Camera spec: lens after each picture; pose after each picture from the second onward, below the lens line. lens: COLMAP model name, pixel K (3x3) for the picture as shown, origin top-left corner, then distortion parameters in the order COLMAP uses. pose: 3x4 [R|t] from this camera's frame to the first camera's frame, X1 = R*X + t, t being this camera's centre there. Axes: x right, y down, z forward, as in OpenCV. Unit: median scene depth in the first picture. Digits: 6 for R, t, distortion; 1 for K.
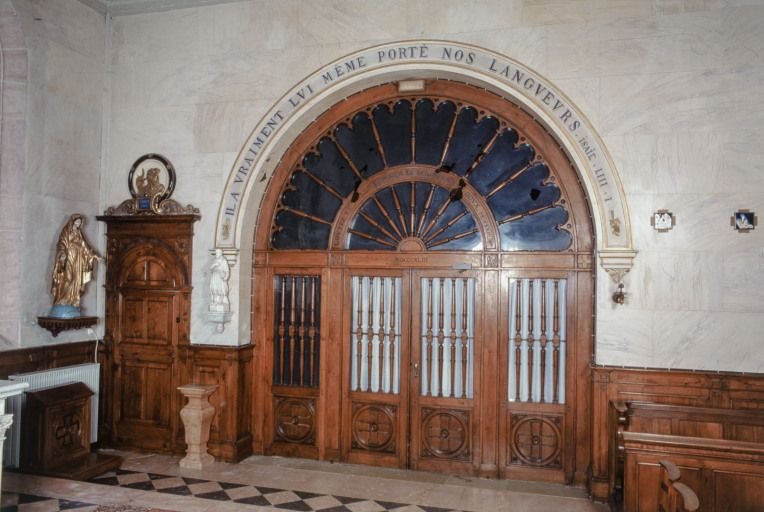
lens RADIAL K [[616.5, 0, 382.0], [0, 616.5, 256.0], [0, 0, 1]] dist [-0.062356, 0.085887]
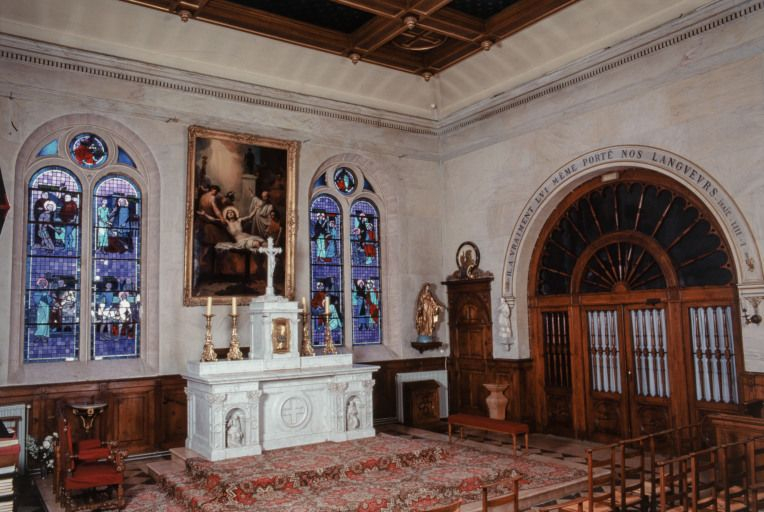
lens RADIAL K [[616.5, 0, 382.0], [0, 616.5, 256.0], [0, 0, 1]] dist [-0.062356, 0.085887]
pose [[0.767074, -0.100074, -0.633705, 0.513028], [0.058485, 0.994554, -0.086265, -0.000238], [0.638887, 0.029109, 0.768750, -0.427790]]
